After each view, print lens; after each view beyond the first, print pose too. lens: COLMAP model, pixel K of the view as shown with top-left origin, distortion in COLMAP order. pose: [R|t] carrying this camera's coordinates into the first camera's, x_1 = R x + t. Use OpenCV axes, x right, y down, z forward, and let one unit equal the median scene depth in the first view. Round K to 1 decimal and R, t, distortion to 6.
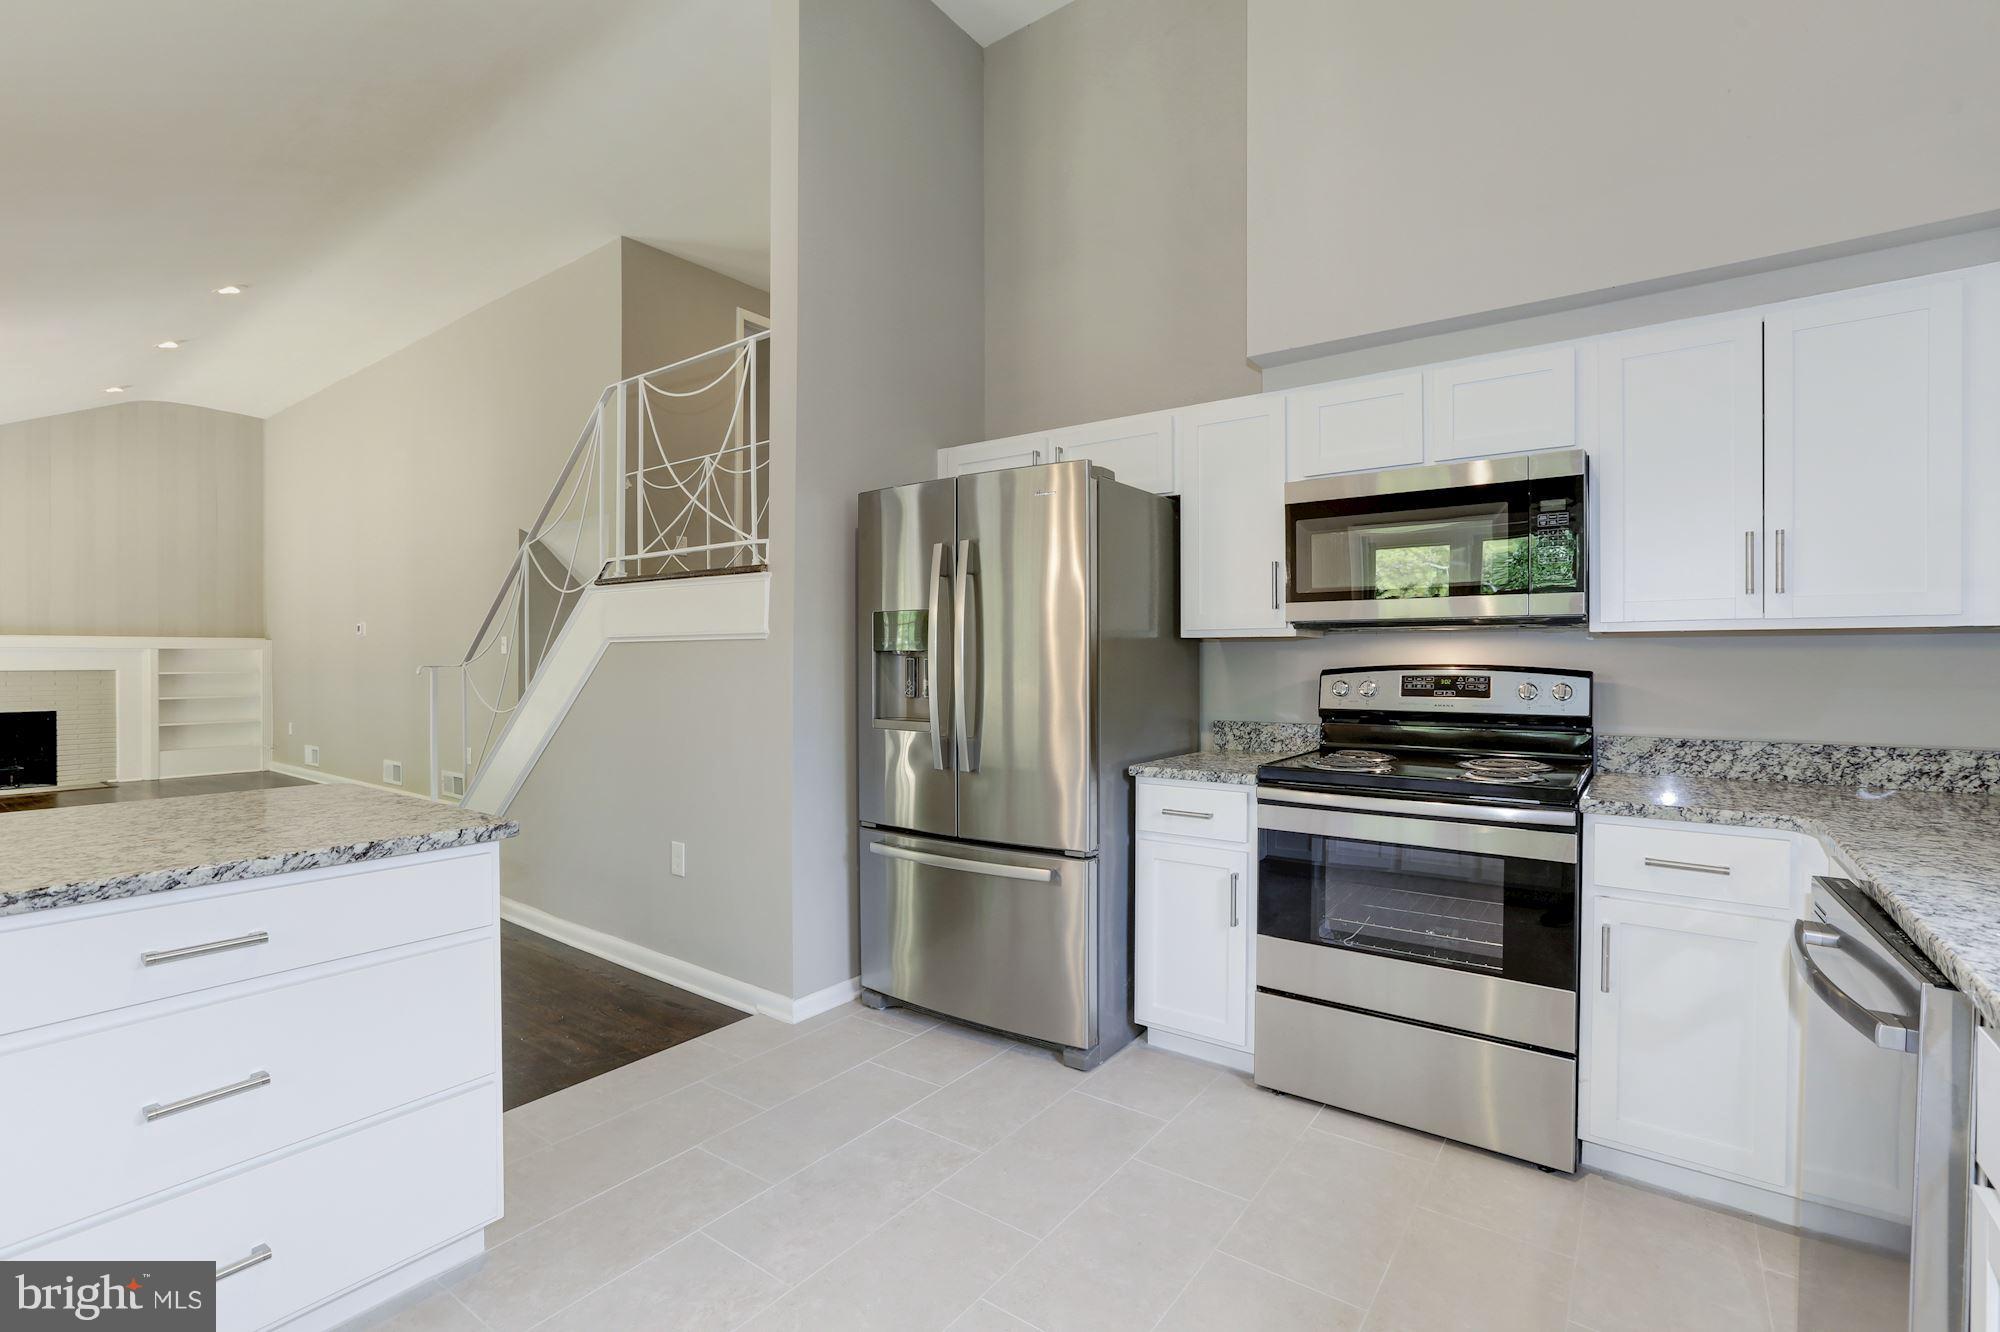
lens RADIAL K [[917.7, 0, 990.3], [0, 917.7, 665.5], [0, 0, 1]] dist [-0.020030, 0.011668]
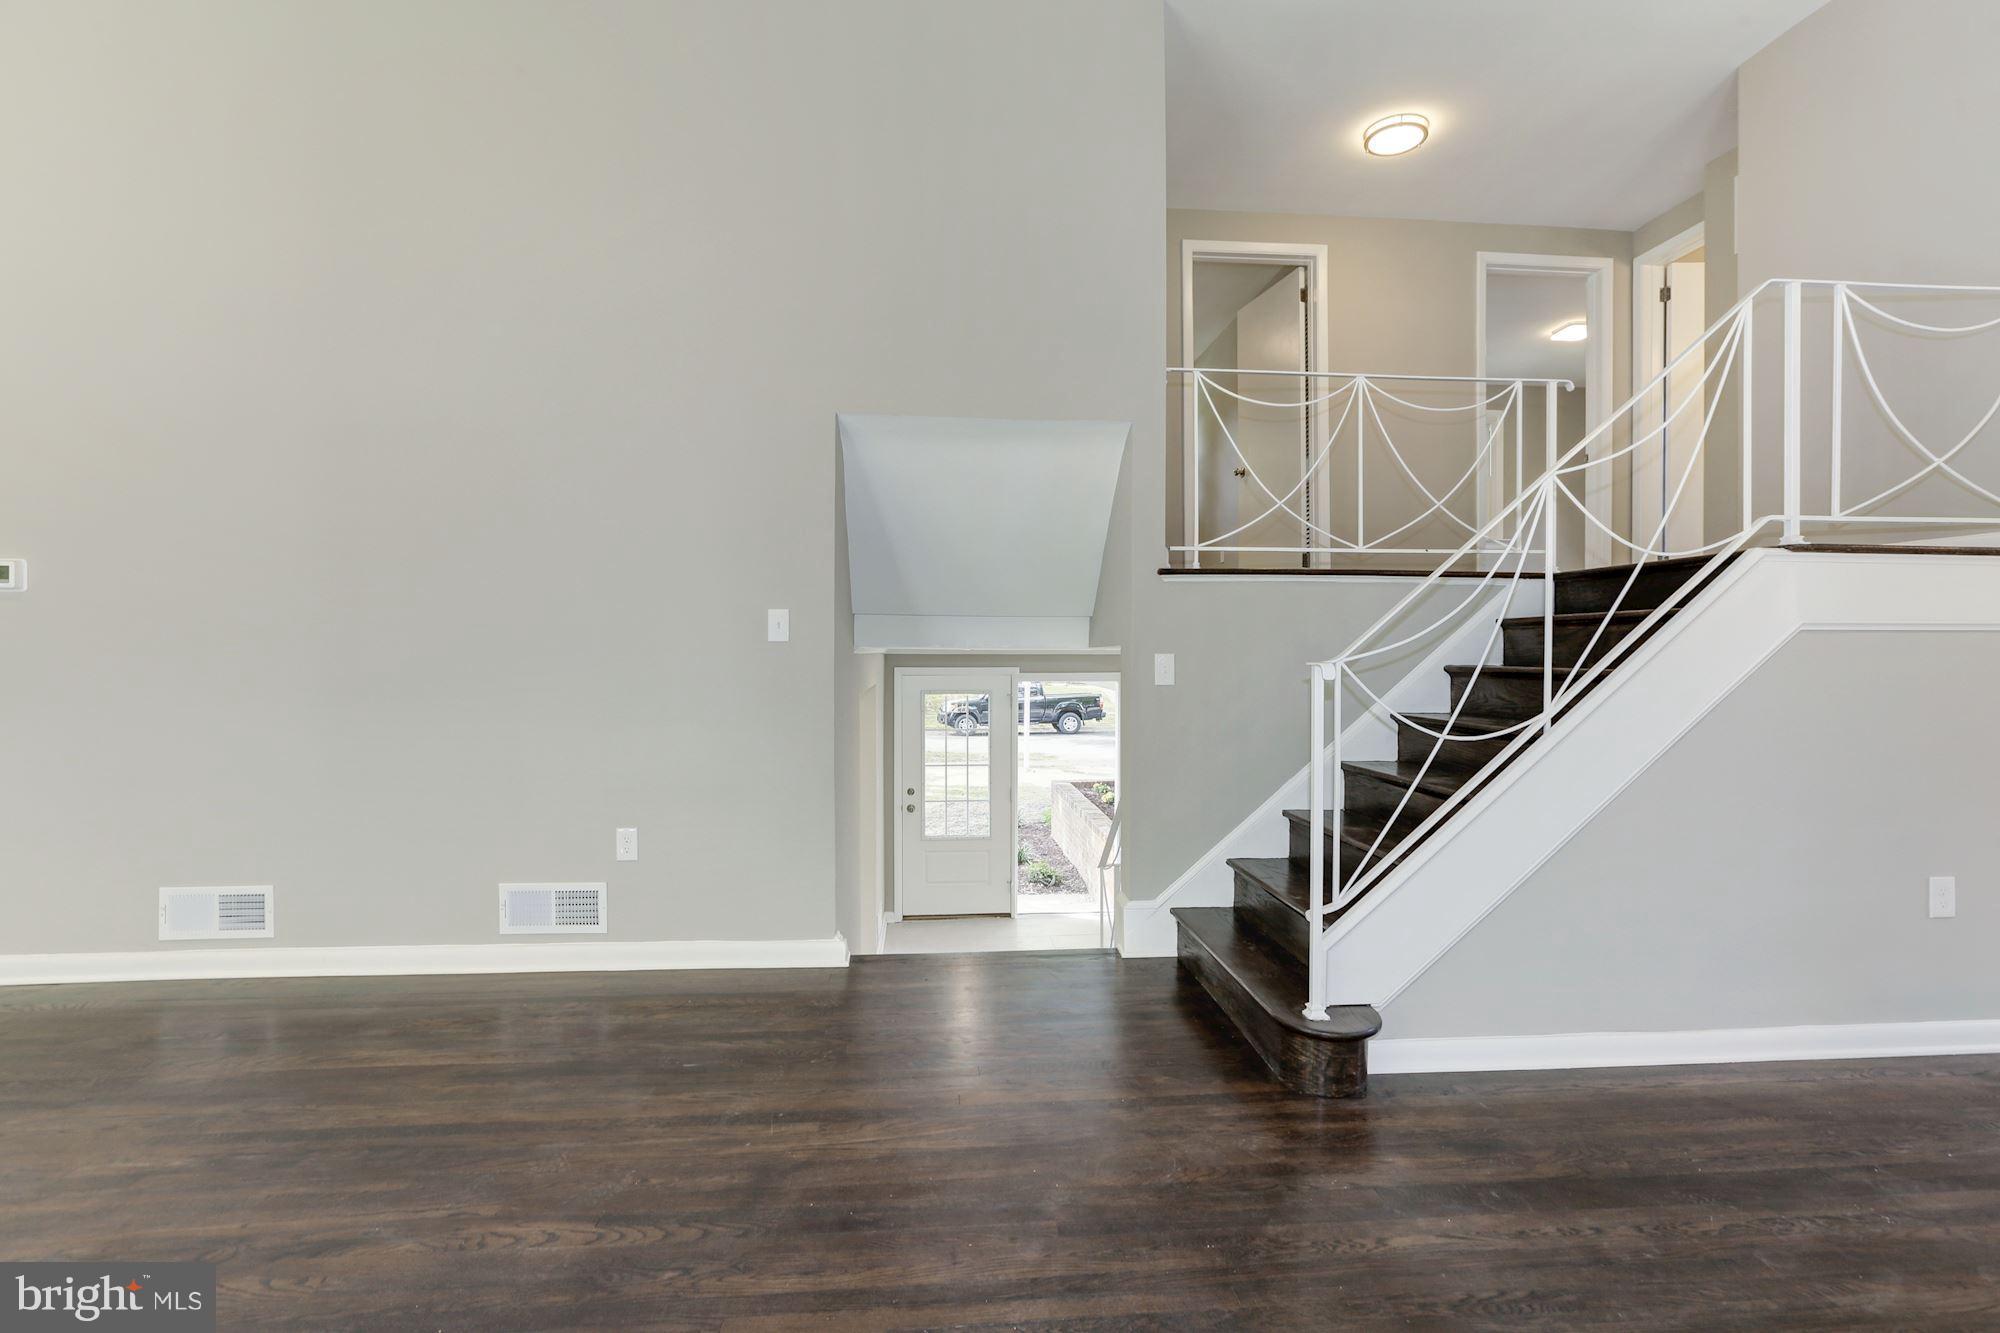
lens RADIAL K [[917.7, 0, 990.3], [0, 917.7, 666.0], [0, 0, 1]] dist [-0.020030, 0.011668]
pose [[0.737003, -0.007578, 0.675847, -1.993822], [0.001619, 0.999954, 0.009446, -0.008052], [-0.675887, -0.005867, 0.736982, 1.283613]]
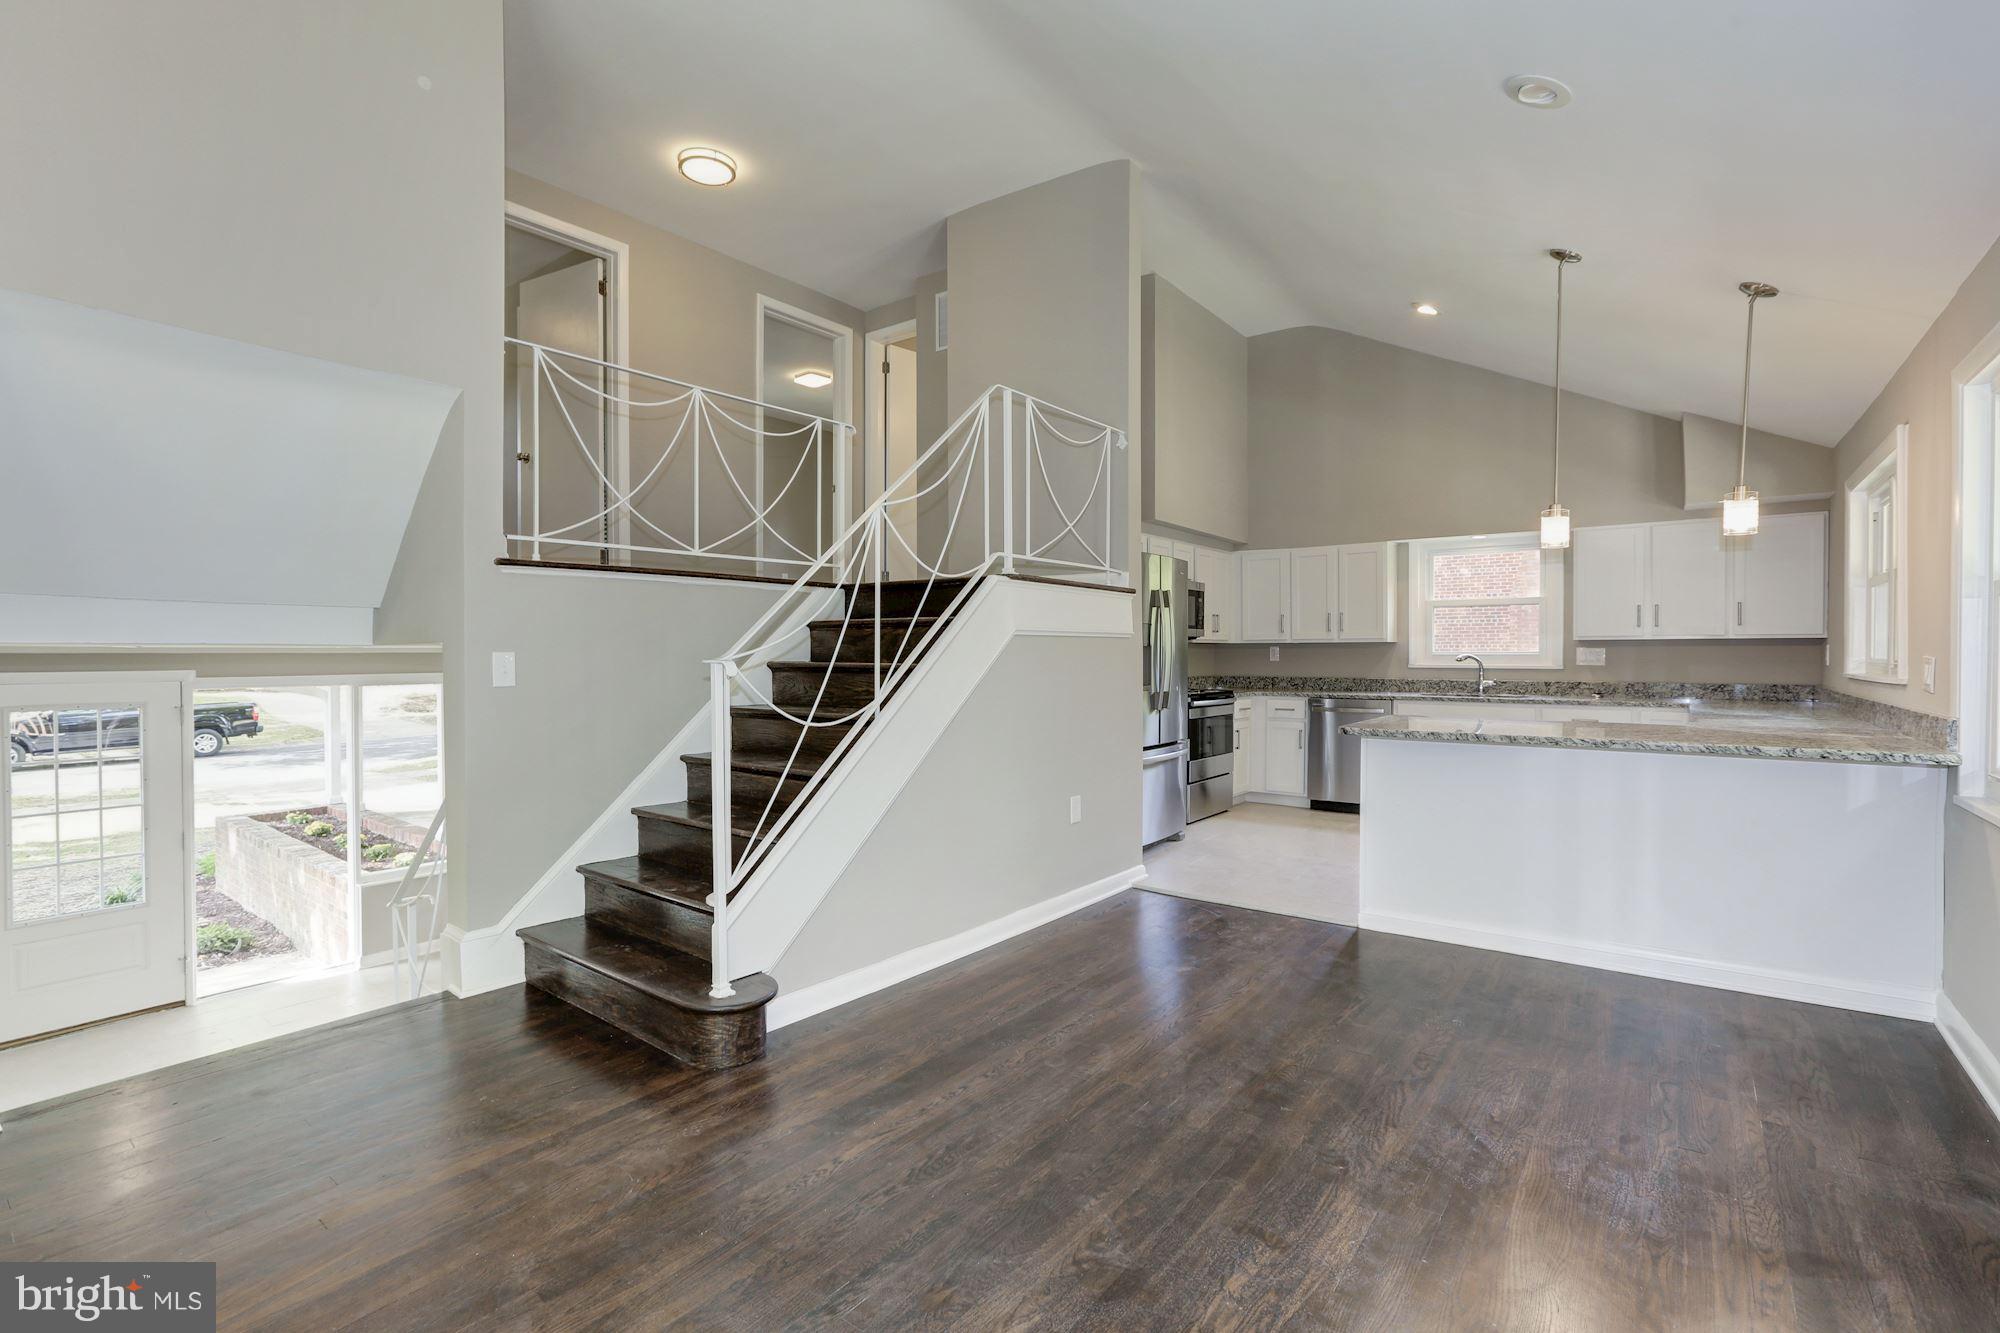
lens RADIAL K [[915.7, 0, 1000.0], [0, 915.7, 666.5], [0, 0, 1]] dist [-0.047294, 0.029992]
pose [[-0.001150, -0.016875, 0.999857, -2.101186], [0.005212, 0.999844, 0.016881, -0.010660], [-0.999986, 0.005231, -0.001062, 1.451302]]
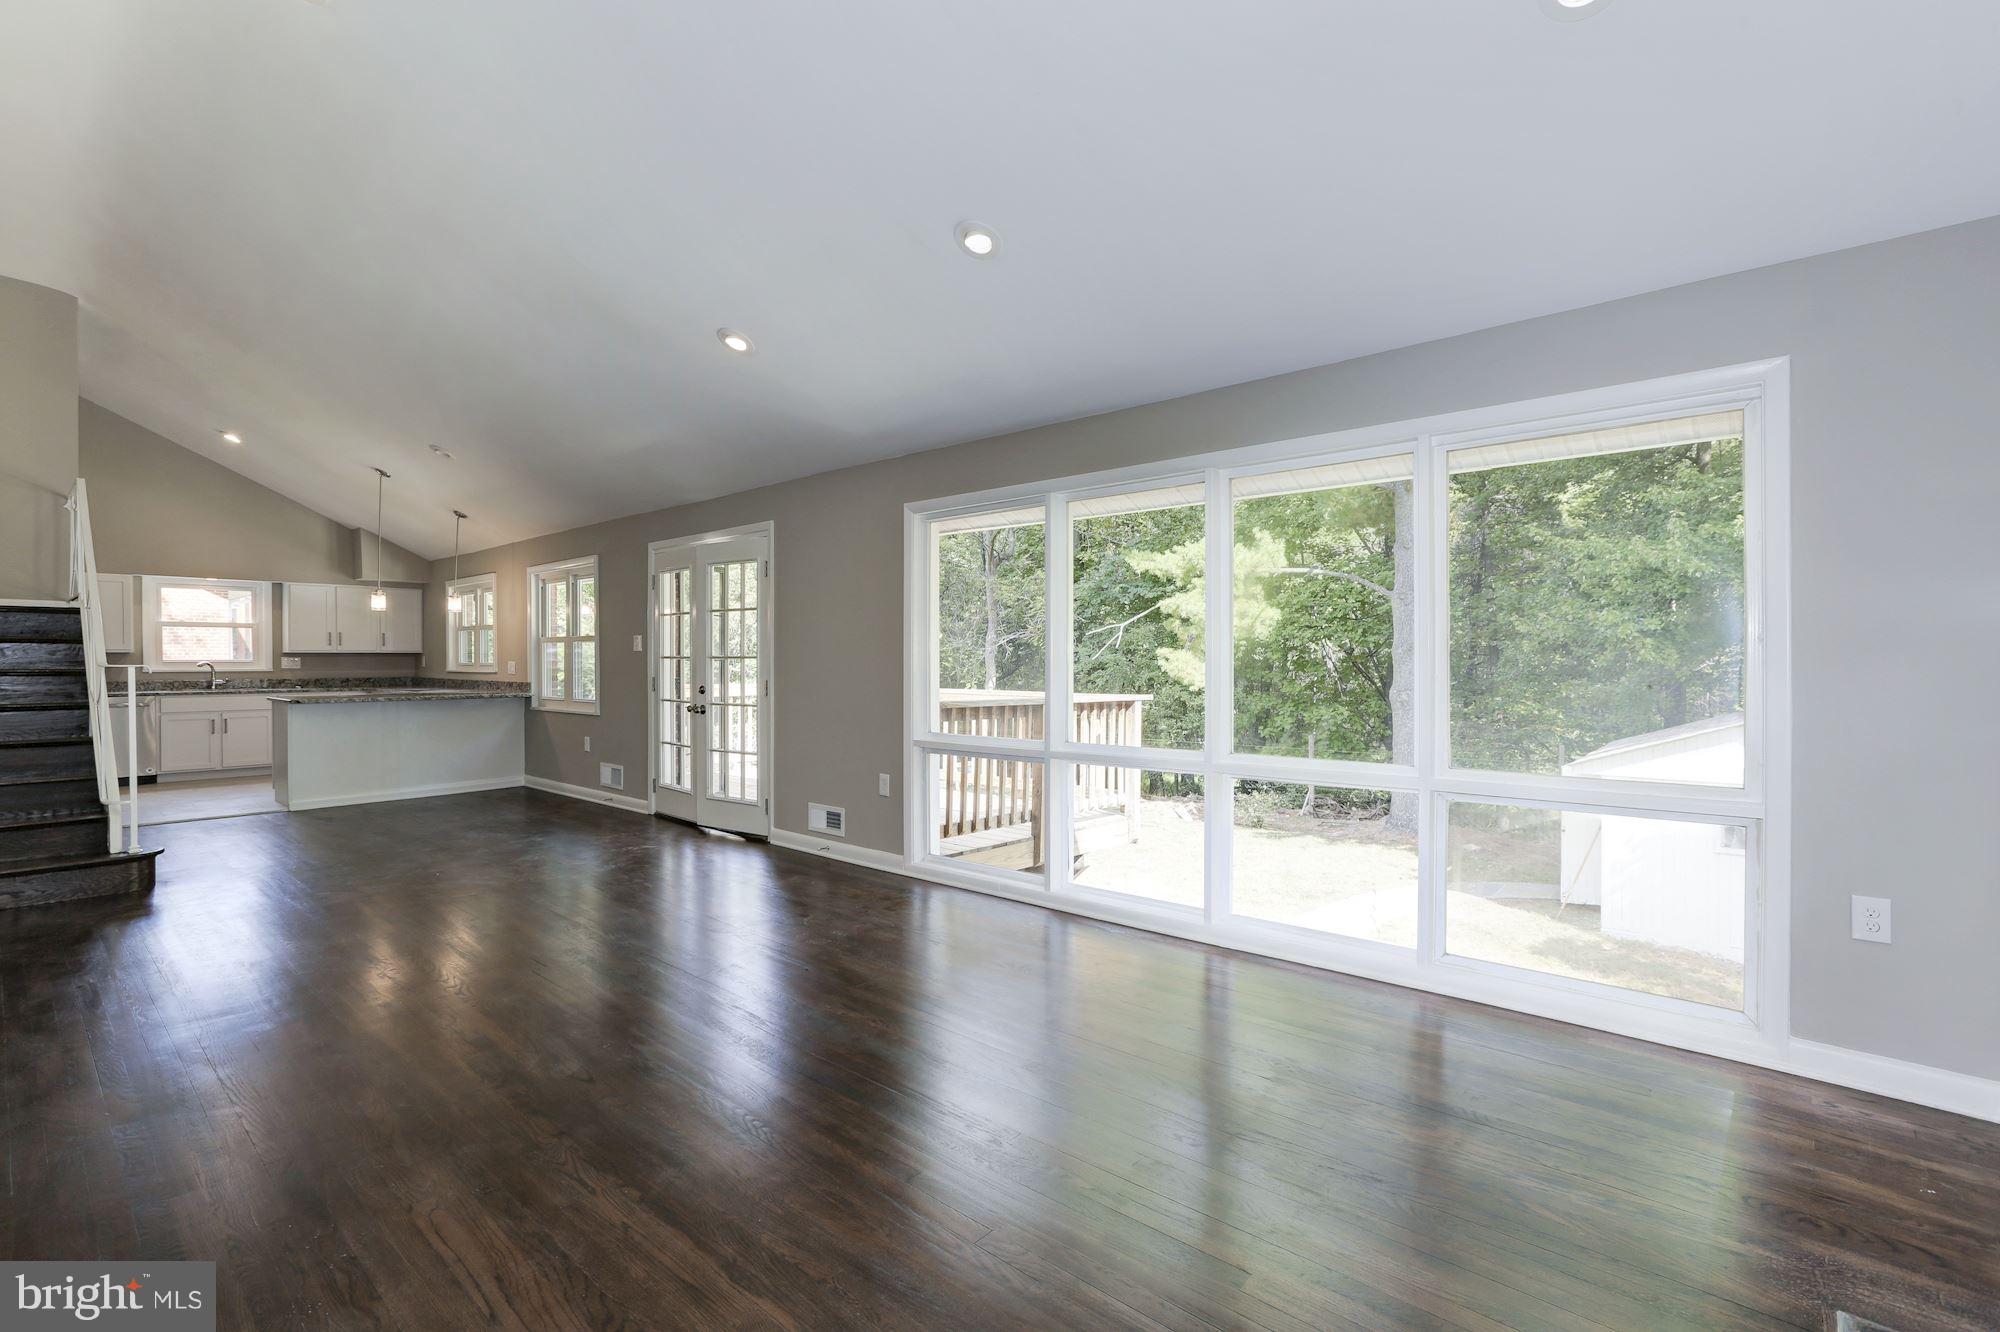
lens RADIAL K [[917.7, 0, 990.3], [0, 917.7, 665.5], [0, 0, 1]] dist [-0.020030, 0.011668]
pose [[-0.995914, 0.000342, 0.090302, -2.974460], [0.001327, 0.999940, 0.010849, -0.014720], [-0.090293, 0.010924, -0.995855, 3.435565]]
